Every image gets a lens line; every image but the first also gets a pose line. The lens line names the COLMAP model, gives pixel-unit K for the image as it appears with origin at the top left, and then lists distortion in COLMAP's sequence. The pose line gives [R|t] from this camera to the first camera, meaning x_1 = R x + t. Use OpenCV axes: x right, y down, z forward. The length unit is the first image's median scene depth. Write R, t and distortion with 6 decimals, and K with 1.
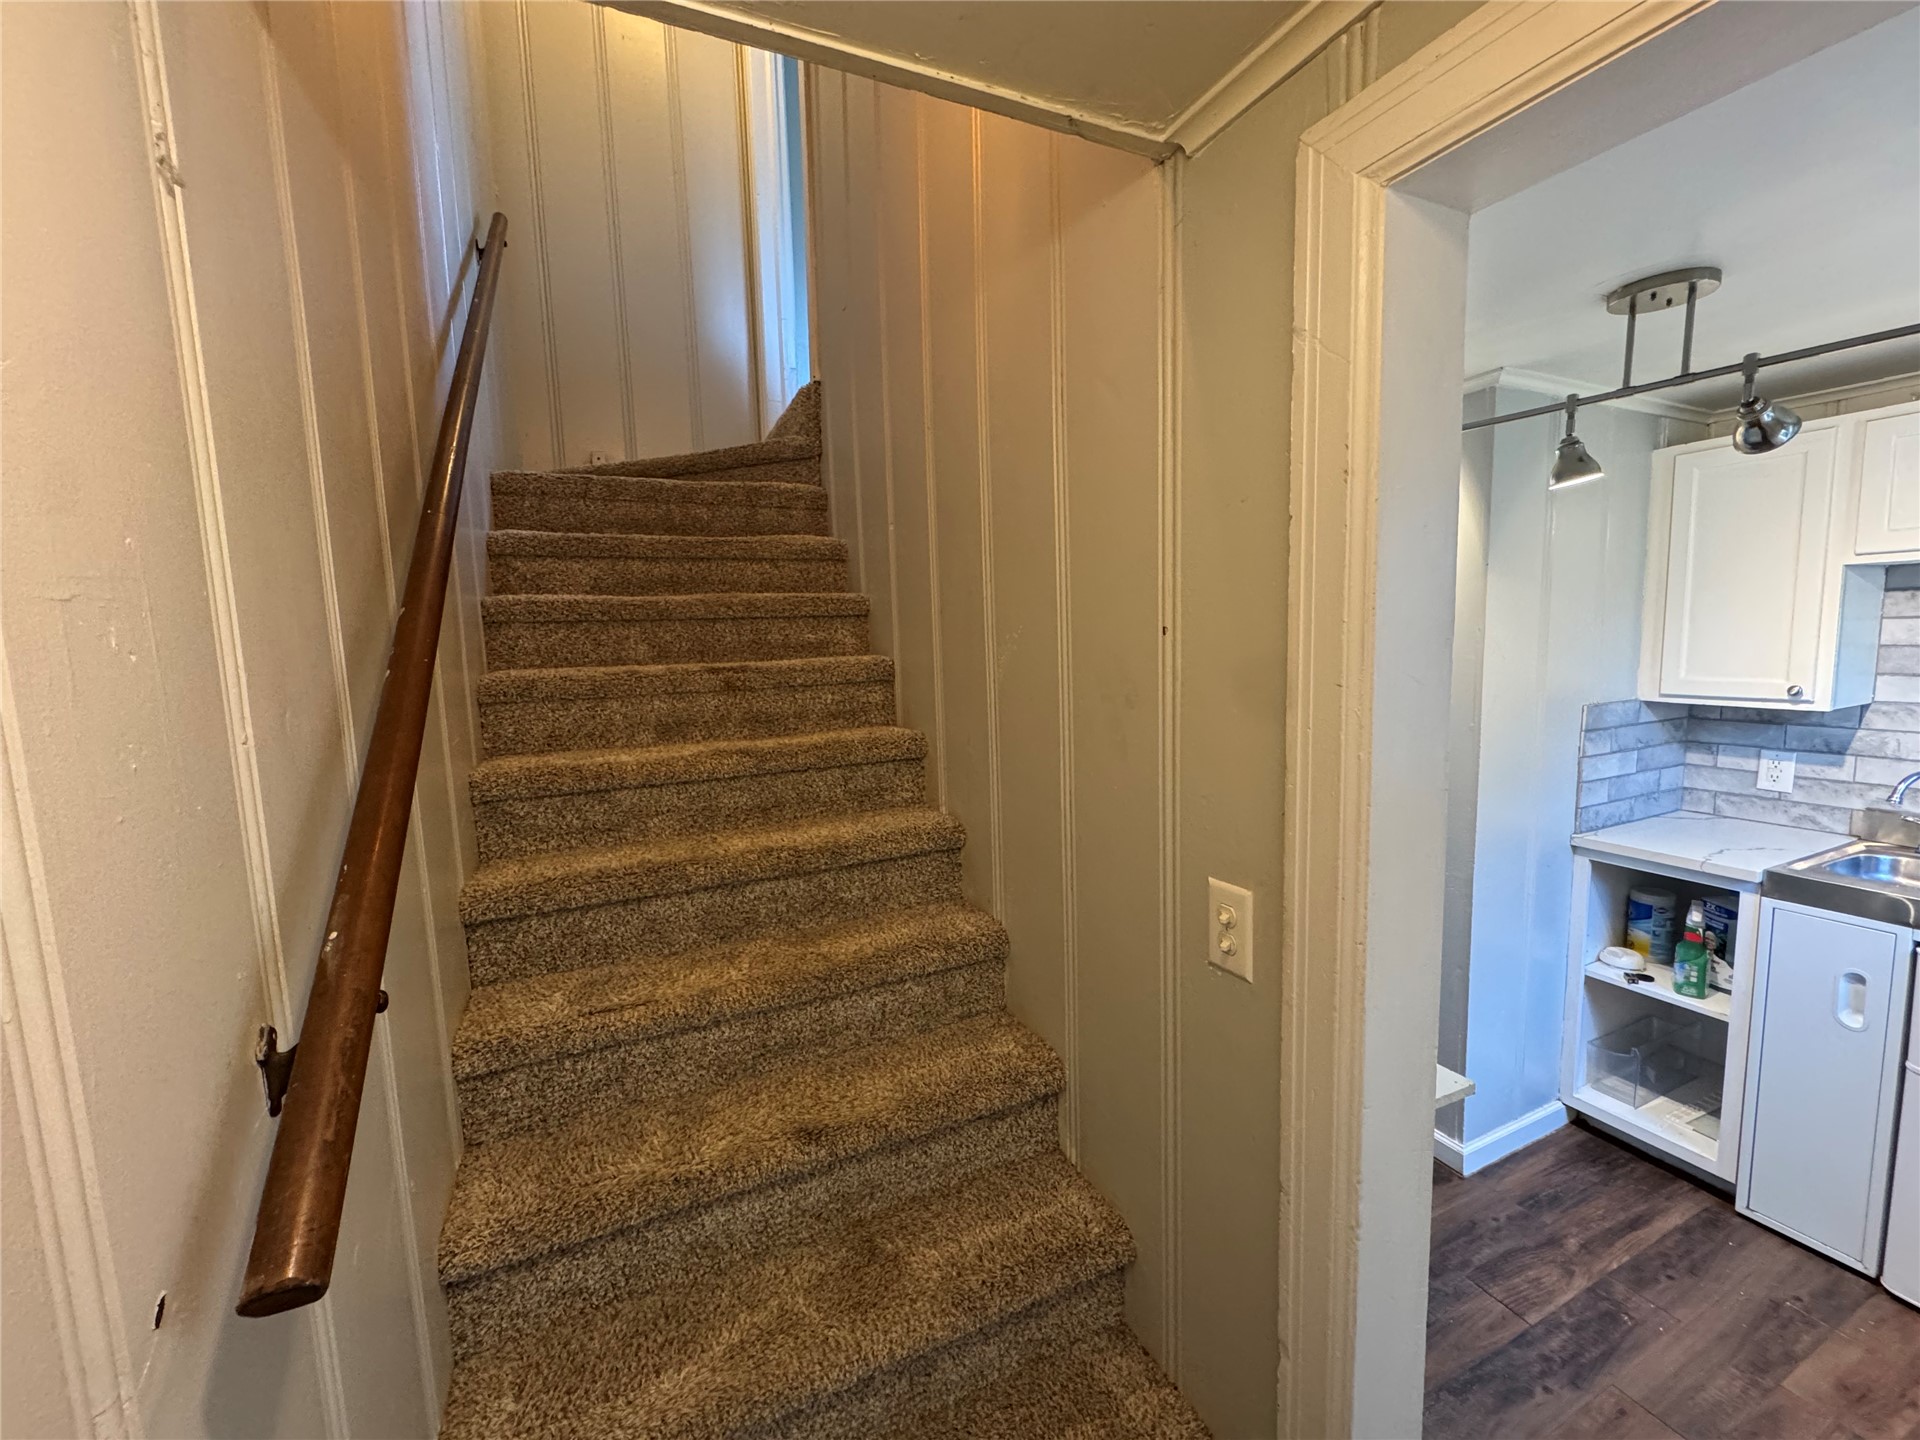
lens RADIAL K [[763.8, 0, 963.9], [0, 763.8, 722.5], [0, 0, 1]] dist [-0.003445, 0.000255]
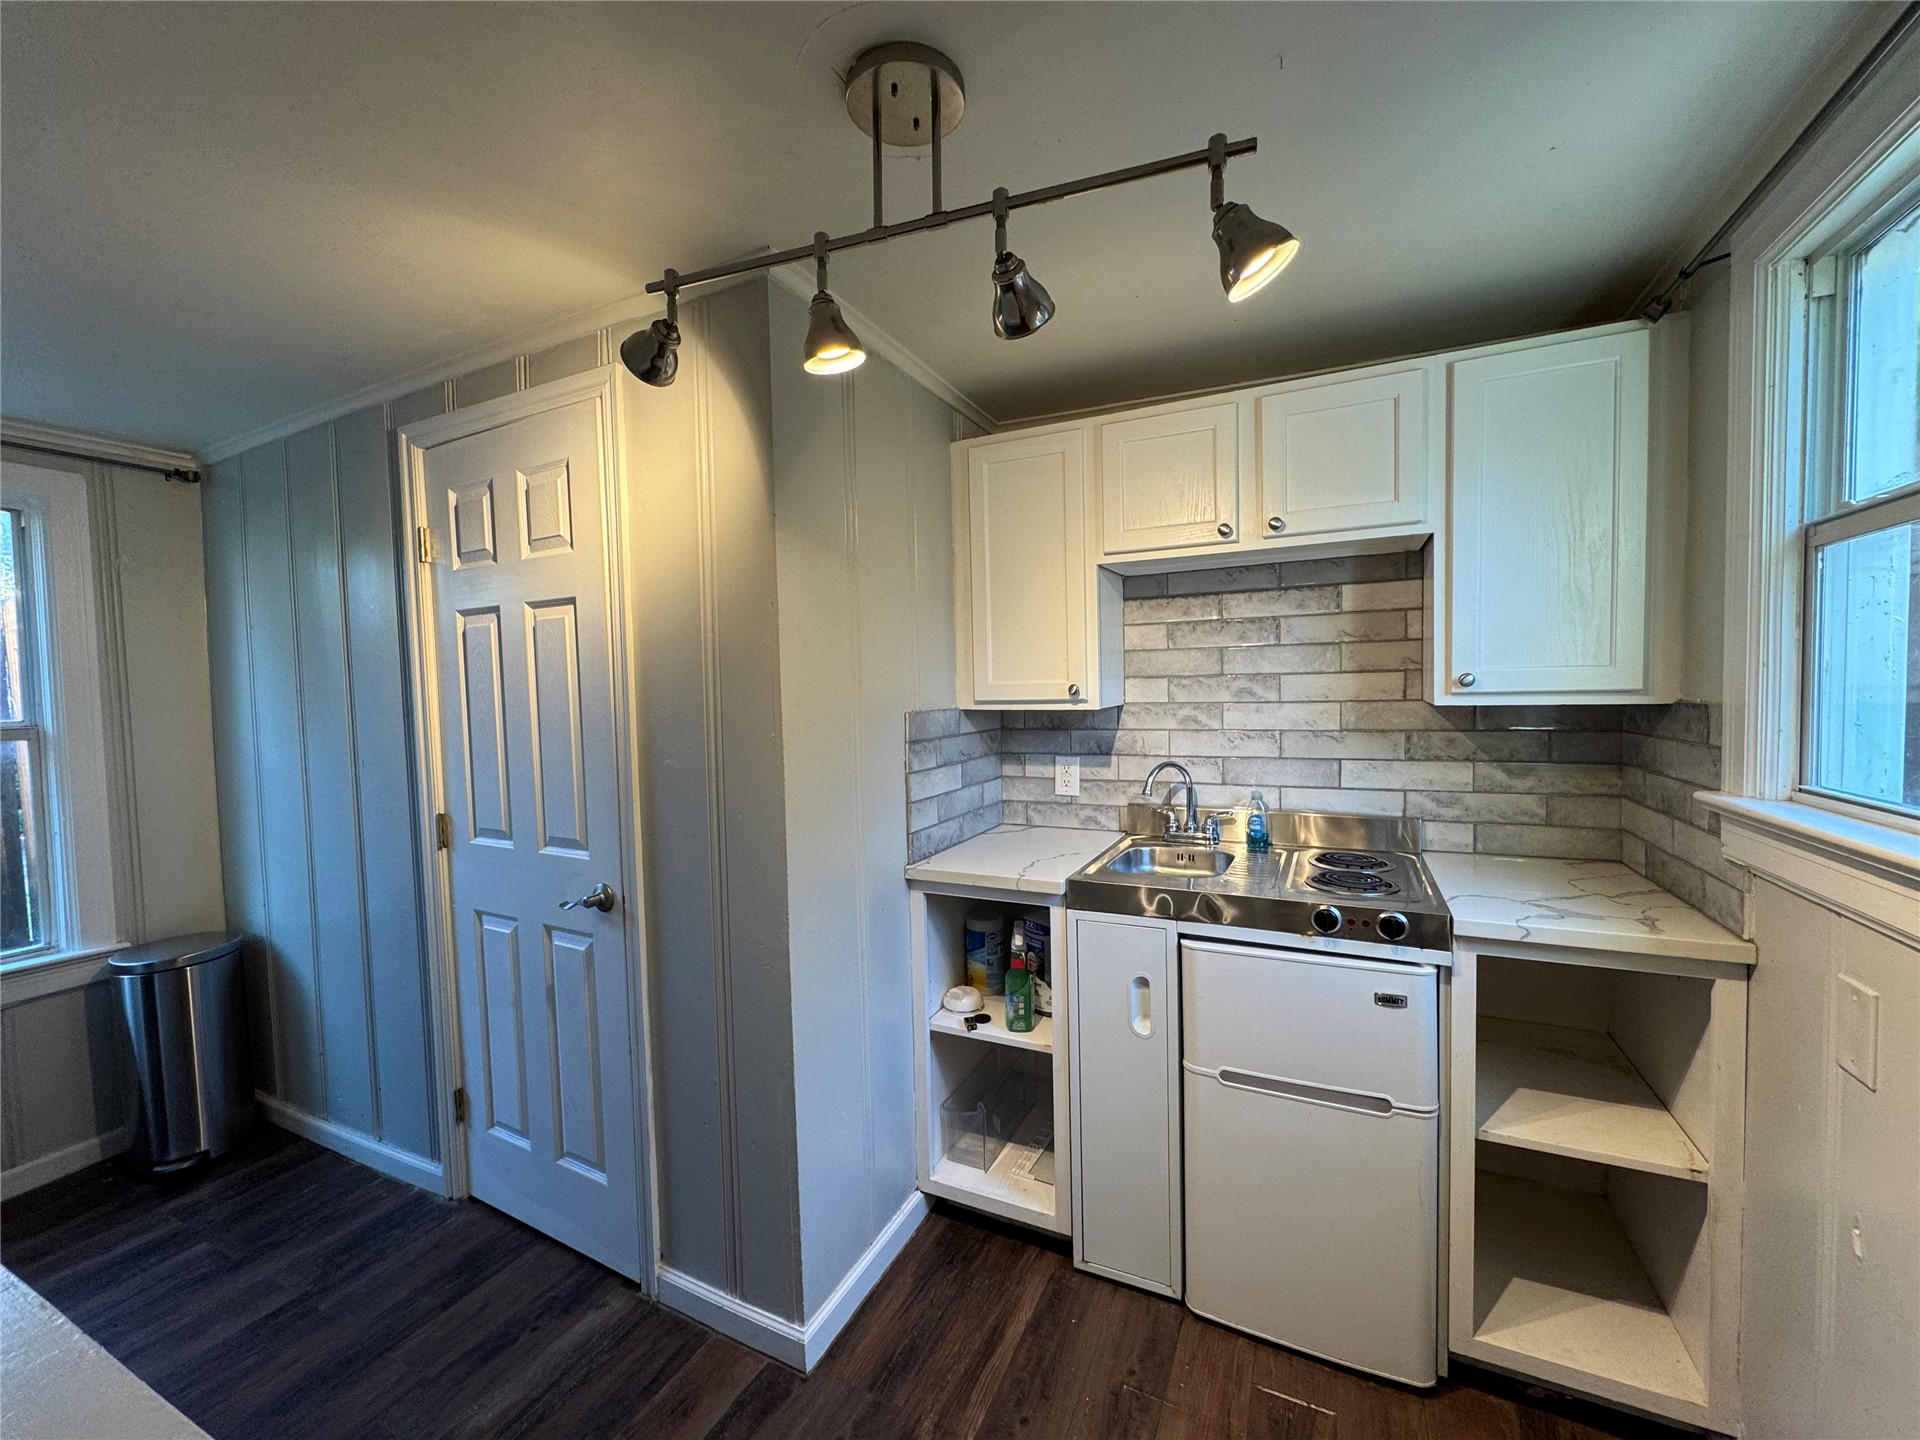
lens RADIAL K [[763.8, 0, 958.3], [0, 763.8, 721.6], [0, 0, 1]] dist [-0.003445, 0.000255]
pose [[0.776008, -0.017252, 0.630487, 0.332647], [0.069037, 0.995943, -0.057720, 0.043135], [-0.626934, 0.088318, 0.774051, 0.313808]]
